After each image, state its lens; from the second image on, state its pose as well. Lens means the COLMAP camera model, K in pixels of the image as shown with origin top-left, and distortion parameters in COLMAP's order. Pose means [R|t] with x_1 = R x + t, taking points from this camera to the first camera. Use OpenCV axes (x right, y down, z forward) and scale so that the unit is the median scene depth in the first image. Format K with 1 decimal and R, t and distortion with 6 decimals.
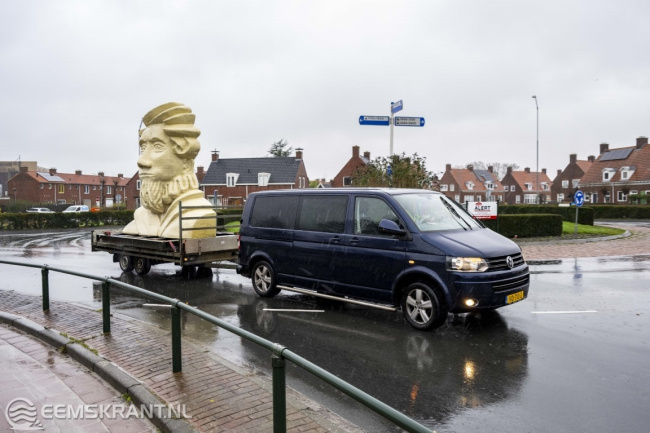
lens RADIAL K [[548.5, 0, 319.1], [0, 548.5, 217.5], [0, 0, 1]] dist [0.043840, 0.001865]
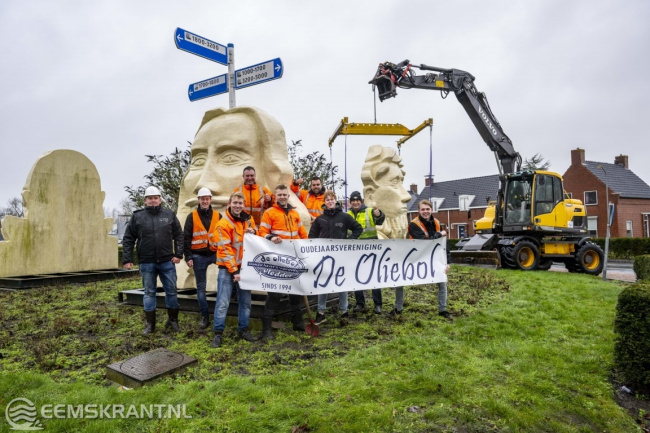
lens RADIAL K [[442.4, 0, 323.6], [0, 442.4, 221.2], [0, 0, 1]] dist [-0.002289, 0.003003]
pose [[0.725324, -0.024413, -0.687975, 0.222393], [-0.001174, 0.999326, -0.036699, -0.015720], [0.688407, 0.027426, 0.724806, 0.364713]]
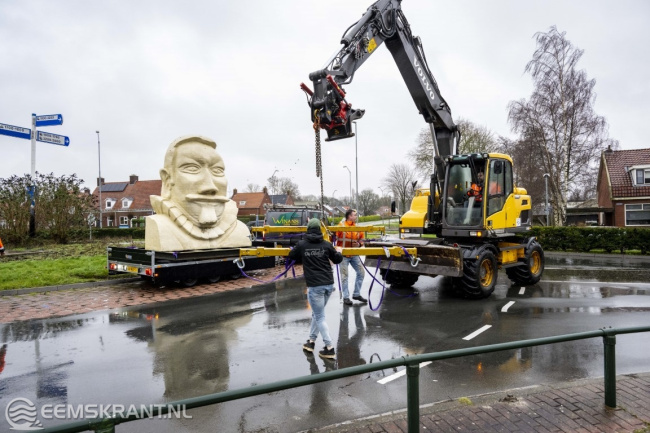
lens RADIAL K [[442.4, 0, 330.3], [0, 442.4, 219.0], [0, 0, 1]] dist [-0.002289, 0.003003]
pose [[0.452962, -0.005920, 0.891510, -0.132493], [0.044816, 0.998865, -0.016137, -0.005119], [-0.890403, 0.047263, 0.452713, 0.129854]]
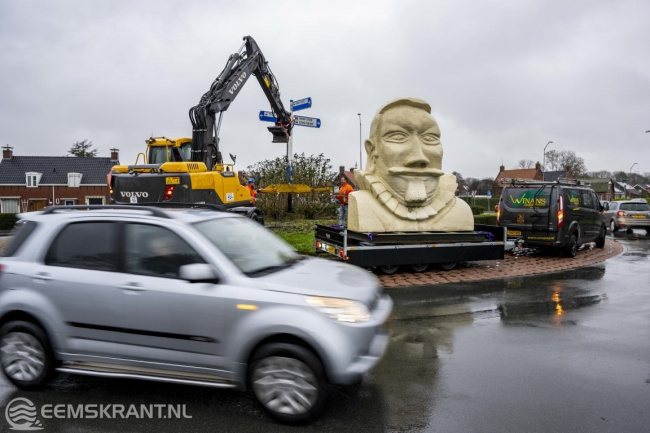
lens RADIAL K [[442.4, 0, 328.2], [0, 442.4, 220.9], [0, 0, 1]] dist [-0.002289, 0.003003]
pose [[0.877676, -0.022822, 0.478711, -0.087859], [0.017179, 0.999722, 0.016163, -0.004704], [-0.478946, -0.005962, 0.877824, 0.137703]]
